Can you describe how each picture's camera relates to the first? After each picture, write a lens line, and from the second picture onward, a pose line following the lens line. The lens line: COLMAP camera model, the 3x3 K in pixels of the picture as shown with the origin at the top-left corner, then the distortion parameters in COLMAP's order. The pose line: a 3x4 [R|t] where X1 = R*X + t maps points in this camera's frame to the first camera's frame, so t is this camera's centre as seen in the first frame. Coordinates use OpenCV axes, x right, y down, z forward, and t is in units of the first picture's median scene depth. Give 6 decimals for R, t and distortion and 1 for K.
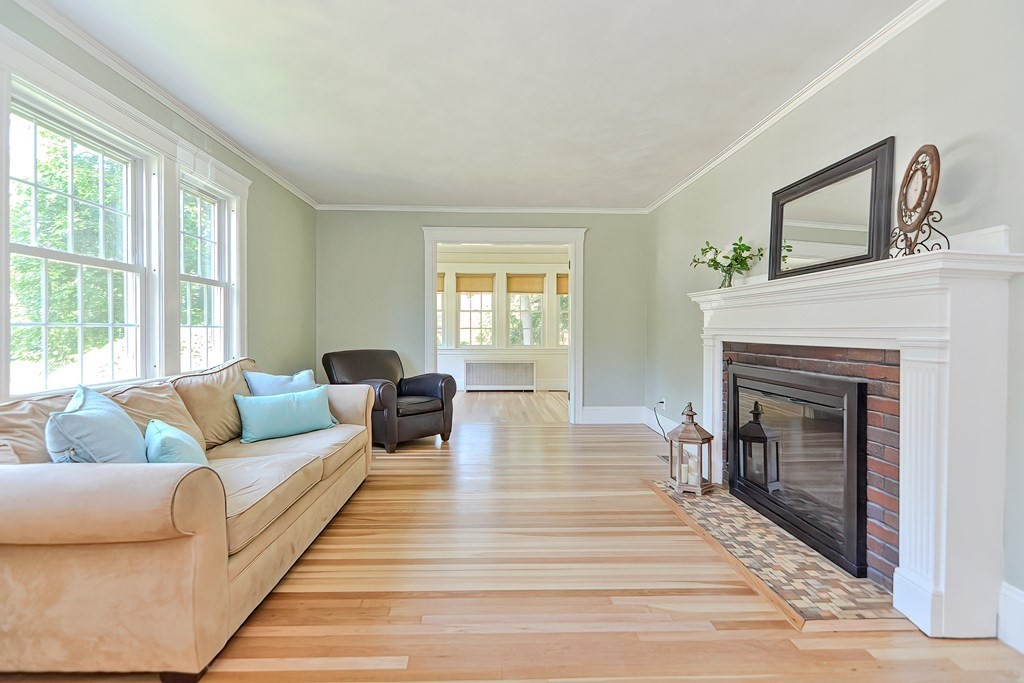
lens RADIAL K [[493.9, 0, 507.6], [0, 493.9, 343.1], [0, 0, 1]] dist [0.014292, -0.013090]
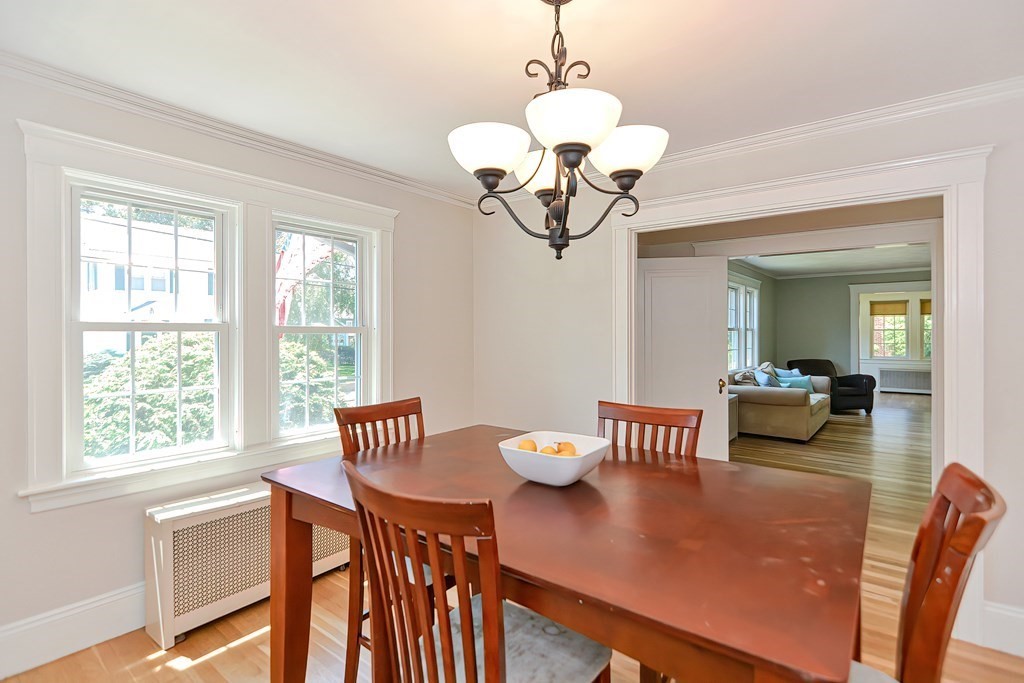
lens RADIAL K [[493.9, 0, 507.6], [0, 493.9, 343.1], [0, 0, 1]] dist [0.014292, -0.013090]
pose [[0.754625, -0.000858, -0.656156, 0.084070], [-0.006438, 0.999941, -0.008712, -0.033944], [0.656125, 0.010798, 0.754575, -1.608115]]
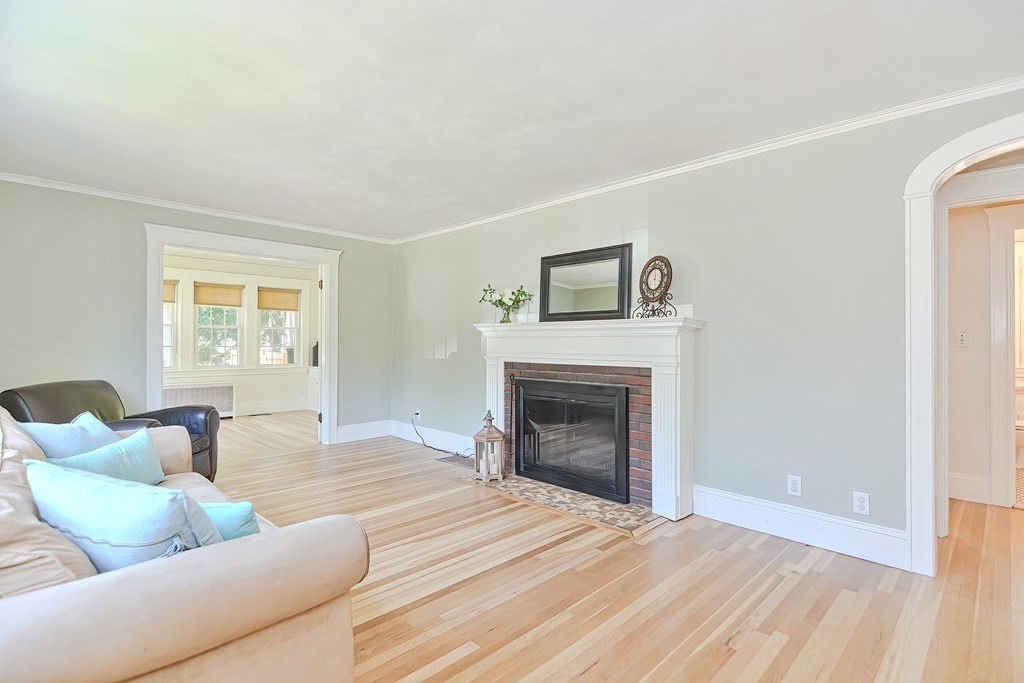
lens RADIAL K [[491.9, 0, 511.9], [0, 491.9, 348.8], [0, 0, 1]] dist [0.022409, -0.012273]
pose [[0.728501, -0.006345, 0.685015, -0.476925], [0.015033, 0.999864, -0.006726, -0.030423], [-0.684880, 0.015198, 0.728498, 0.028380]]
